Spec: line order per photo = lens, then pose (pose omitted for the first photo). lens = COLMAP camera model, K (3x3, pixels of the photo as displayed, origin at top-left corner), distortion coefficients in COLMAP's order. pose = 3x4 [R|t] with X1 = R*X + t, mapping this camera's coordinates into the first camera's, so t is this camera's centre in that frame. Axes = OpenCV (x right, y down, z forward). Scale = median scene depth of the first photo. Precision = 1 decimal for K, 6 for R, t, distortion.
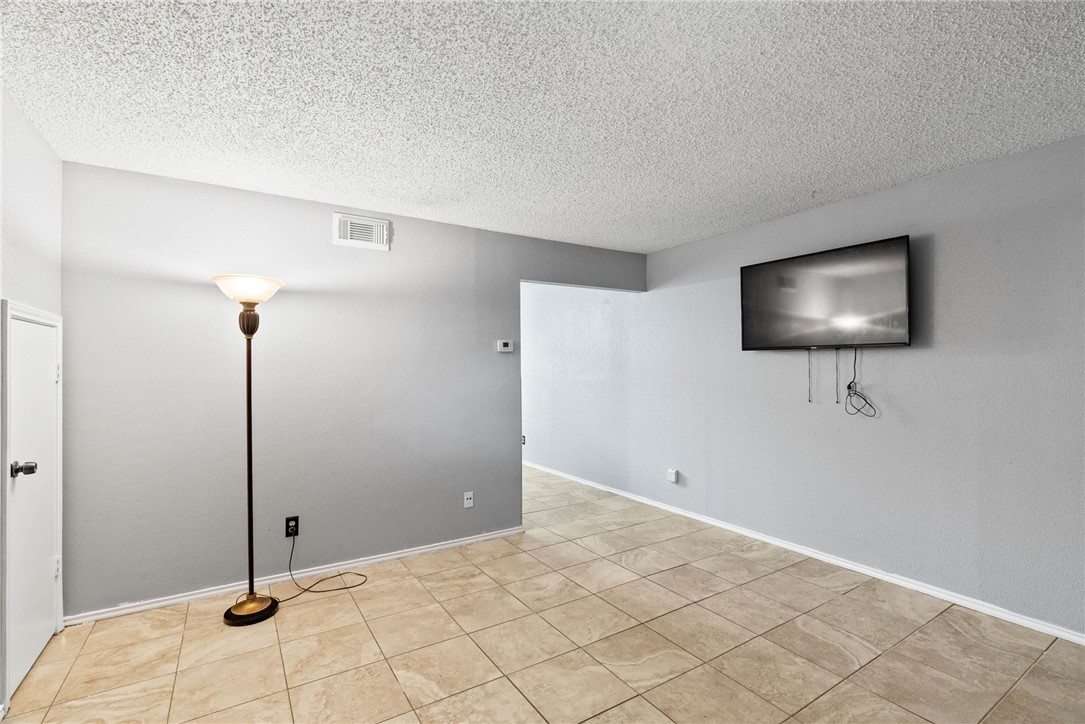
lens RADIAL K [[489.1, 0, 542.5], [0, 489.1, 362.0], [0, 0, 1]] dist [-0.003666, 0.000709]
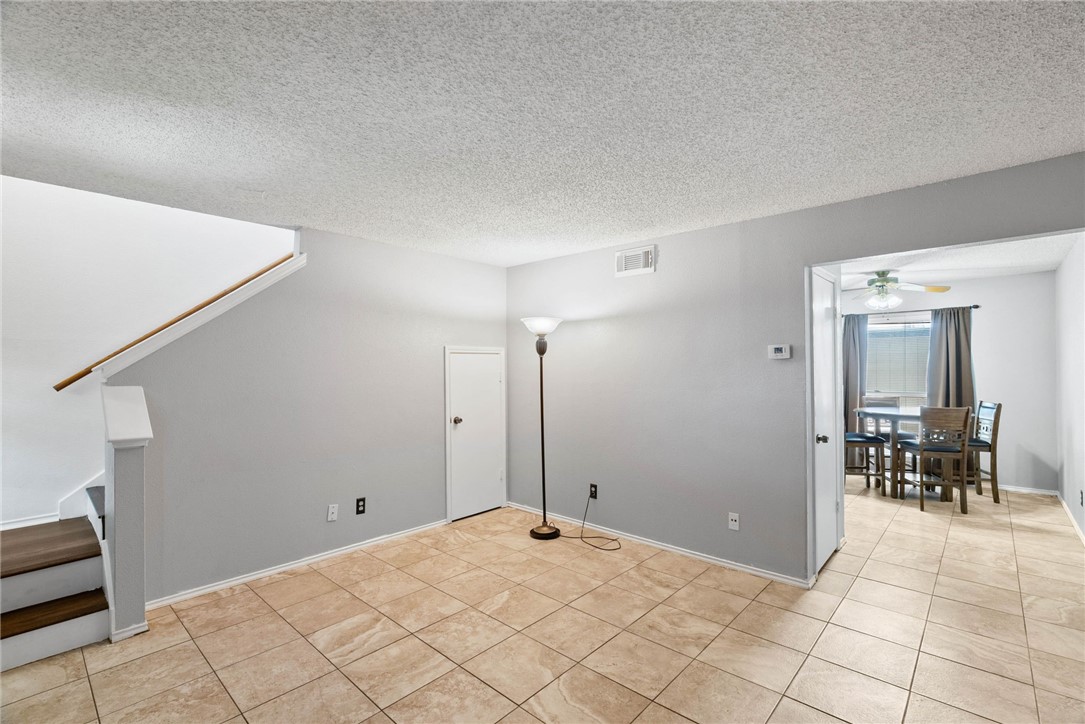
lens RADIAL K [[489.1, 0, 542.5], [0, 489.1, 362.0], [0, 0, 1]] dist [-0.003666, 0.000709]
pose [[0.261577, -0.006670, -0.965160, 0.916532], [0.015813, 0.999872, -0.002625, -0.029061], [0.965053, -0.014575, 0.261649, 0.599580]]
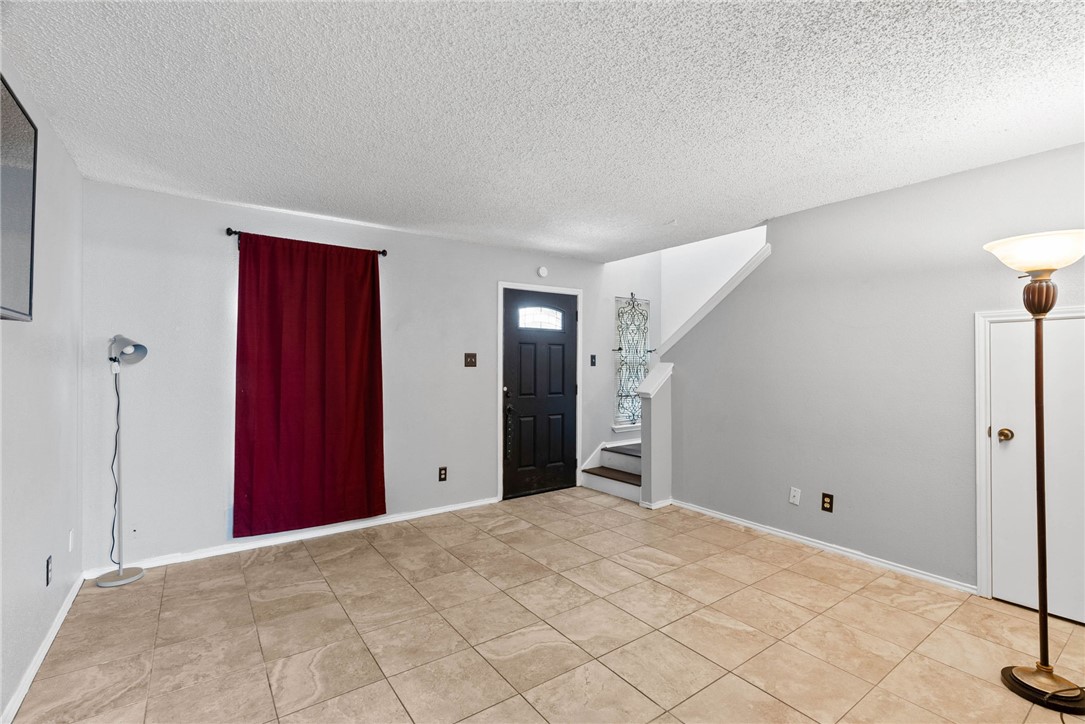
lens RADIAL K [[489.1, 0, 542.5], [0, 489.1, 362.0], [0, 0, 1]] dist [-0.003666, 0.000709]
pose [[-0.998457, 0.002250, -0.055485, 0.203447], [0.003104, 0.999878, -0.015309, 0.027280], [0.055444, -0.015457, -0.998342, 1.719339]]
